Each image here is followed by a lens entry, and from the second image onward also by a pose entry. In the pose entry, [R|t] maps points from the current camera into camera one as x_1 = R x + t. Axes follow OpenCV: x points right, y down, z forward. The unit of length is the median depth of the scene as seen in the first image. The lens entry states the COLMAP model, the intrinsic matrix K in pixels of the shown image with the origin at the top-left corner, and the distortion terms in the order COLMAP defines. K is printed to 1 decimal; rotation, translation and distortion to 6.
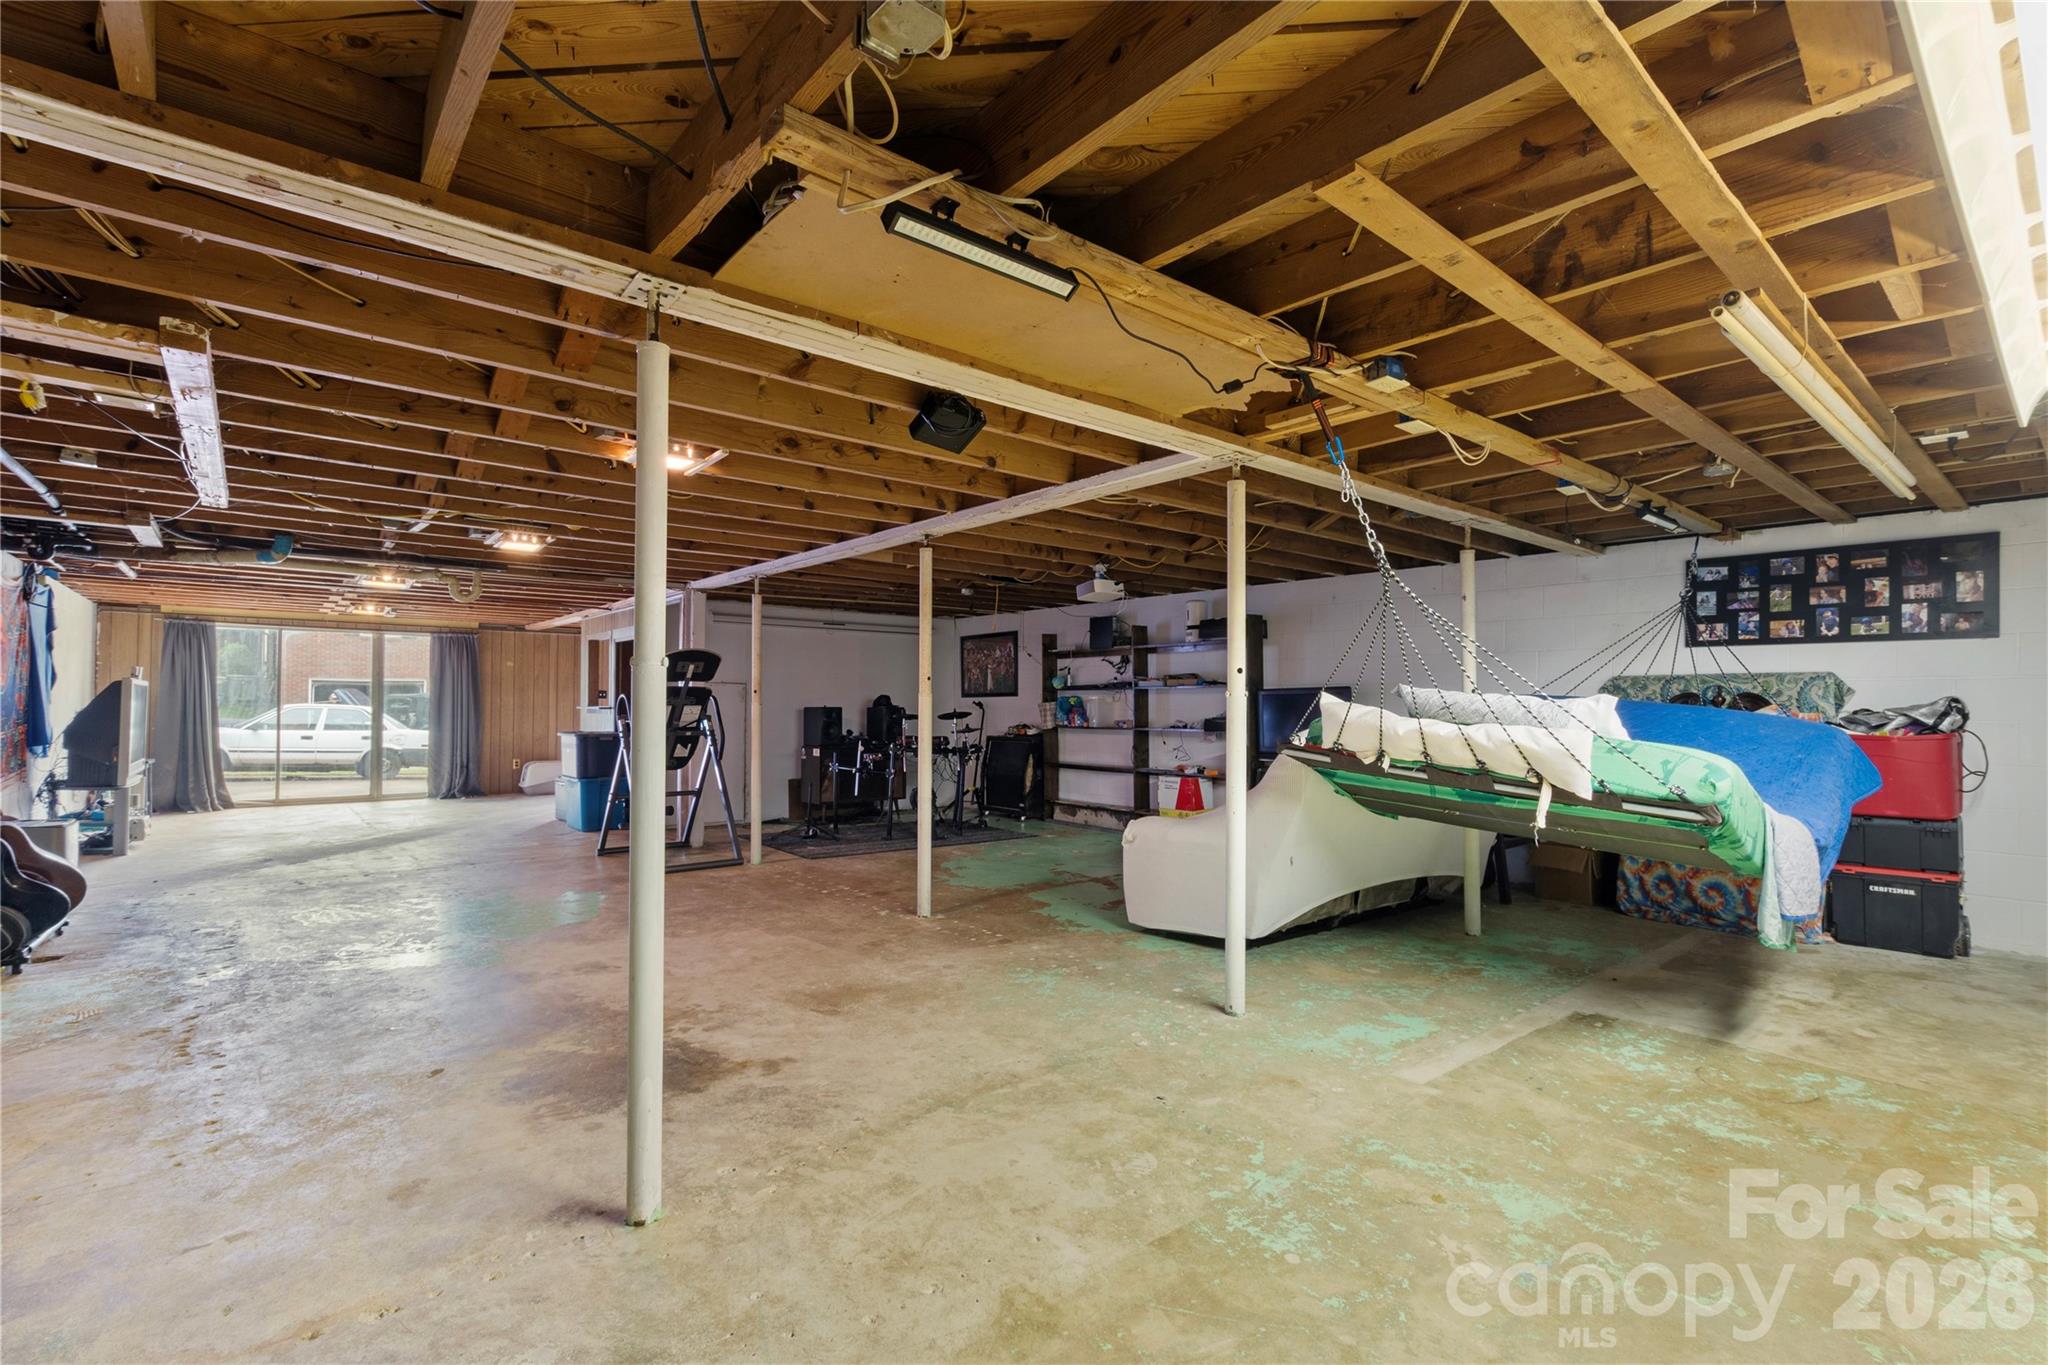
lens RADIAL K [[942.9, 0, 1008.9], [0, 942.9, 694.2], [0, 0, 1]] dist [-0.021429, 0.005303]
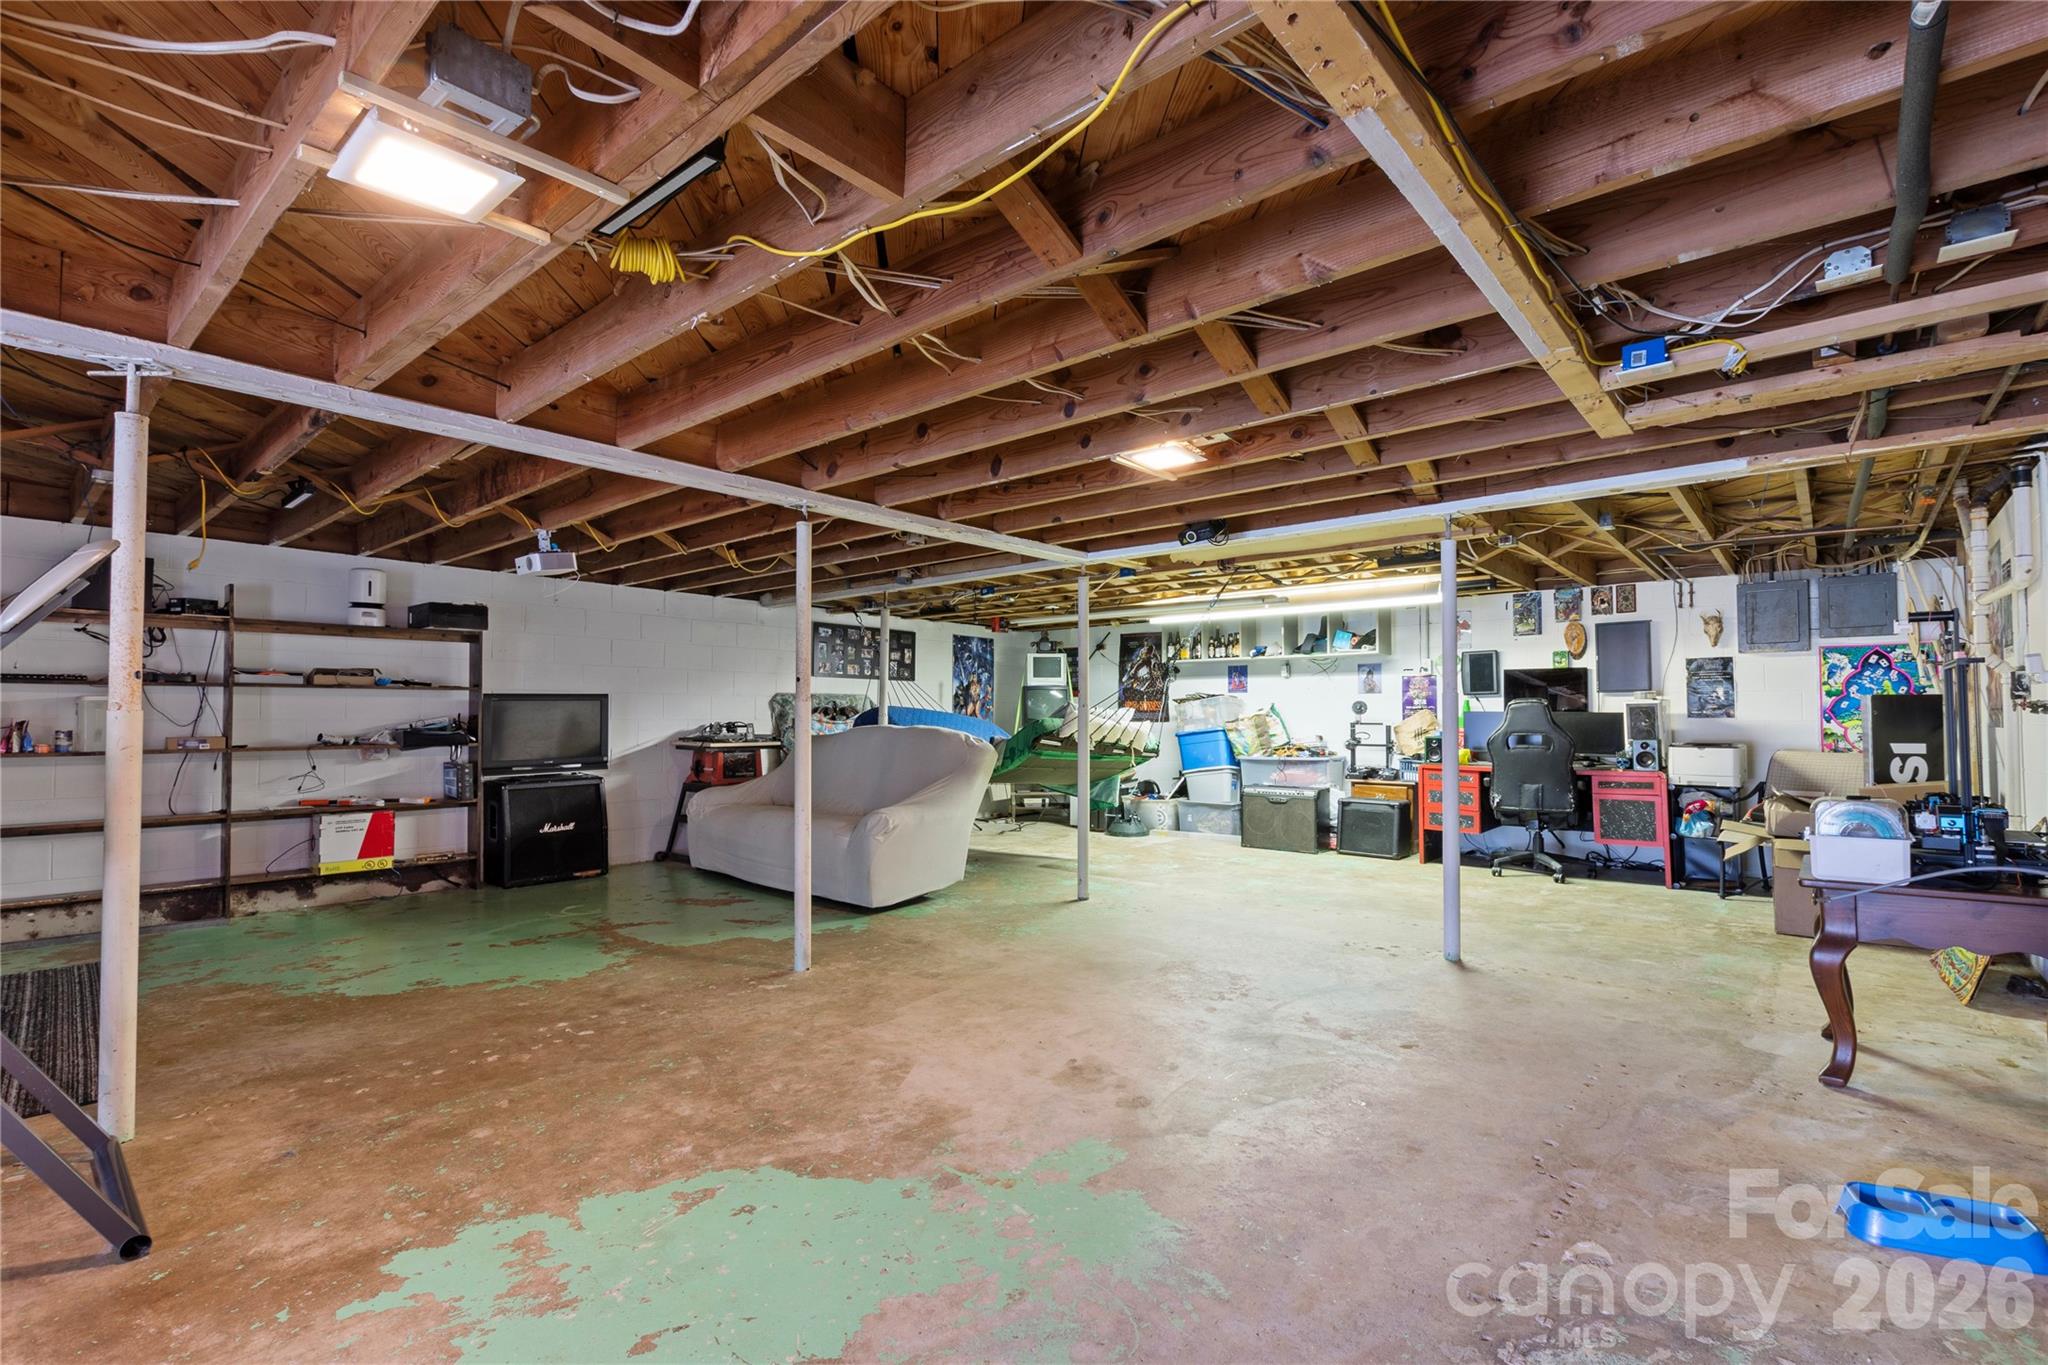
lens RADIAL K [[942.9, 0, 1008.9], [0, 942.9, 694.2], [0, 0, 1]] dist [-0.021429, 0.005303]
pose [[-0.160823, 0.013718, 0.986888, -1.085469], [-0.011281, 0.999813, -0.015736, 0.001857], [-0.986919, -0.013664, -0.160638, 1.089225]]
